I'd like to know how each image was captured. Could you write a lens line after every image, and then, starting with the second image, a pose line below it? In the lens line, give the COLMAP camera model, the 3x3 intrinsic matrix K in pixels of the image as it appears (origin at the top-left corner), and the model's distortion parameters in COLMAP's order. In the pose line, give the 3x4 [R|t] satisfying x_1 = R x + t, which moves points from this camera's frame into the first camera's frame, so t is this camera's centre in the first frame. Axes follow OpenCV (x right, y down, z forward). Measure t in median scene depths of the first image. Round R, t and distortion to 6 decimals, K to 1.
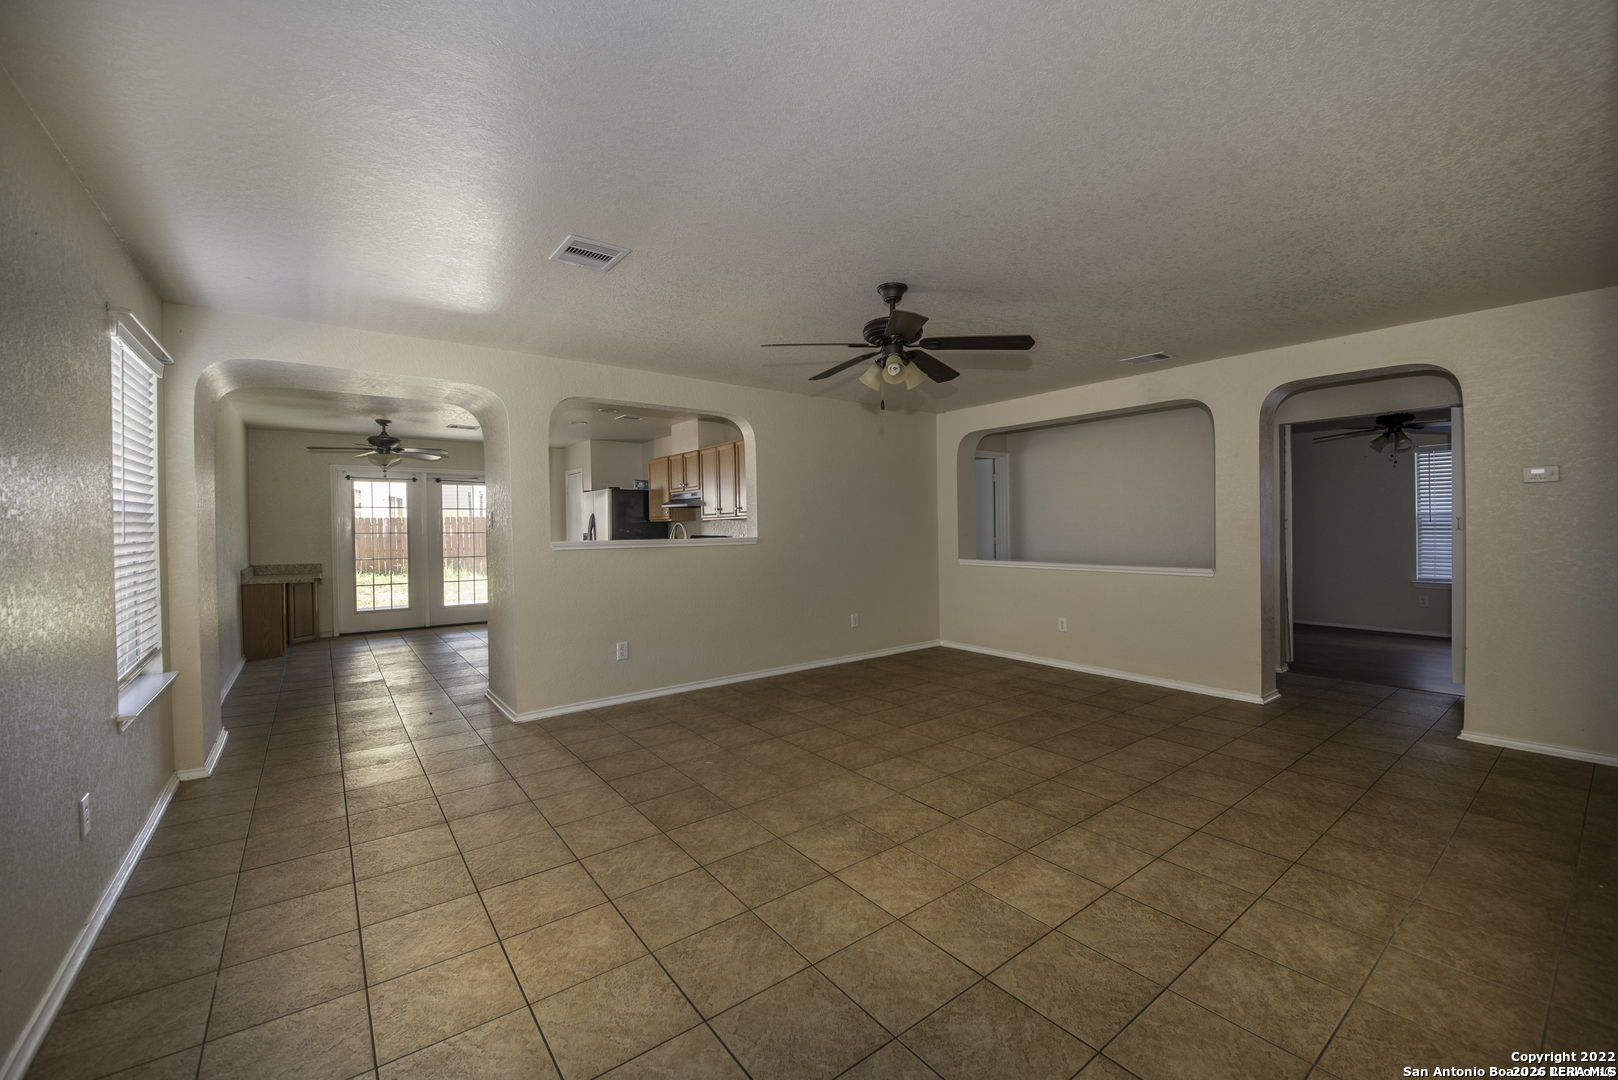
lens RADIAL K [[650.7, 0, 824.4], [0, 650.7, 526.7], [0, 0, 1]] dist [0.015084, -0.000503]
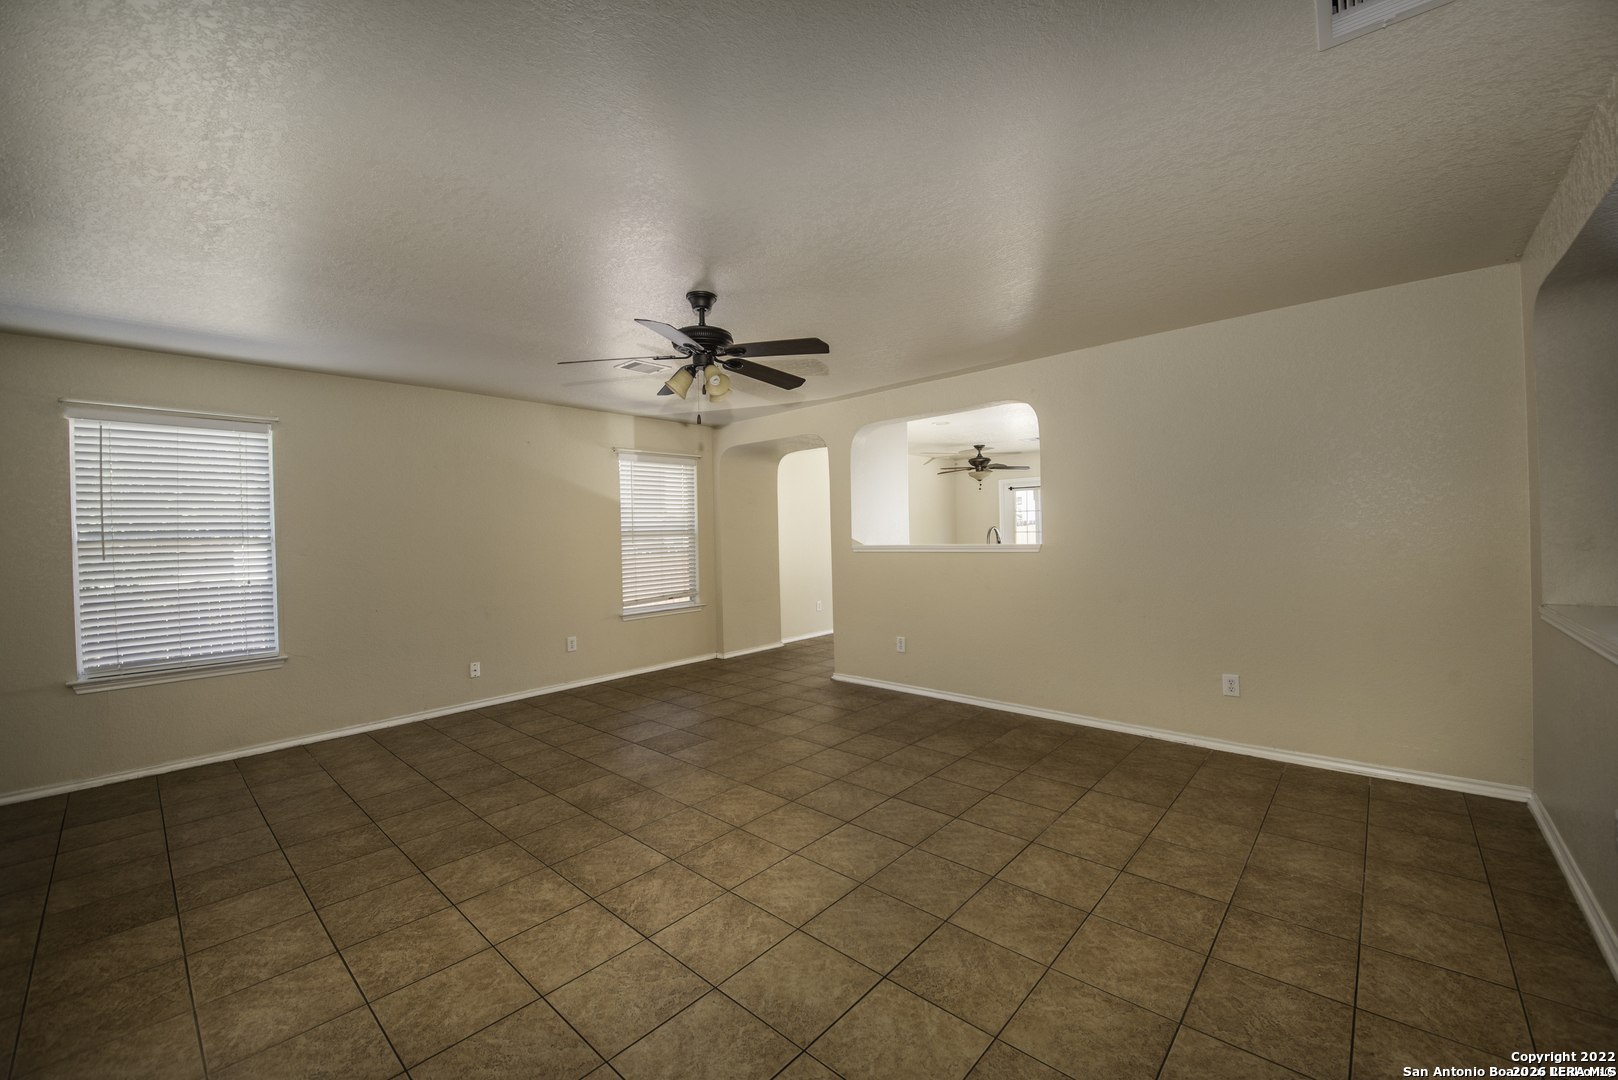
lens RADIAL K [[631.4, 0, 806.0], [0, 631.4, 532.4], [0, 0, 1]] dist [0.000370, -0.000166]
pose [[0.160738, 0.003055, -0.986992, 1.222994], [0.021445, 0.999748, 0.006587, -0.019084], [0.986764, -0.022225, 0.160632, 1.139687]]
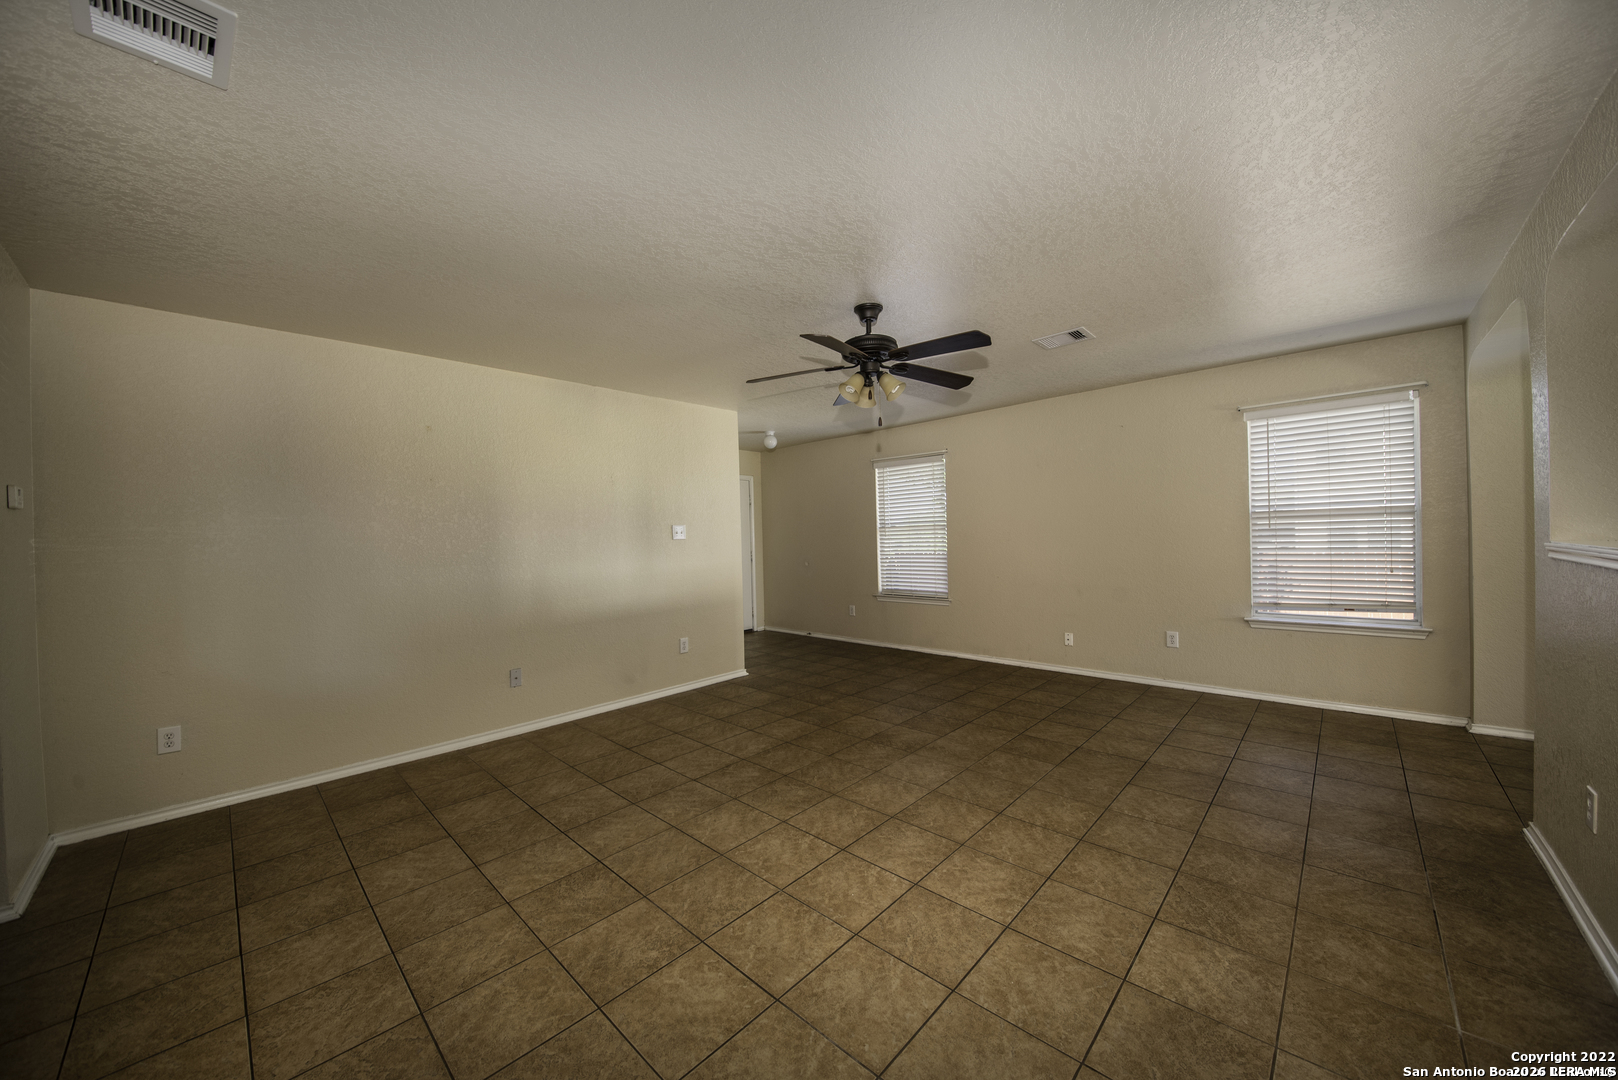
lens RADIAL K [[568.6, 0, 811.2], [0, 568.6, 537.8], [0, 0, 1]] dist [0.017806, -0.008732]
pose [[-0.987542, 0.037172, -0.152900, 0.402803], [0.035520, 0.999277, 0.013525, -0.017390], [0.153293, 0.007925, -0.988149, 2.167455]]
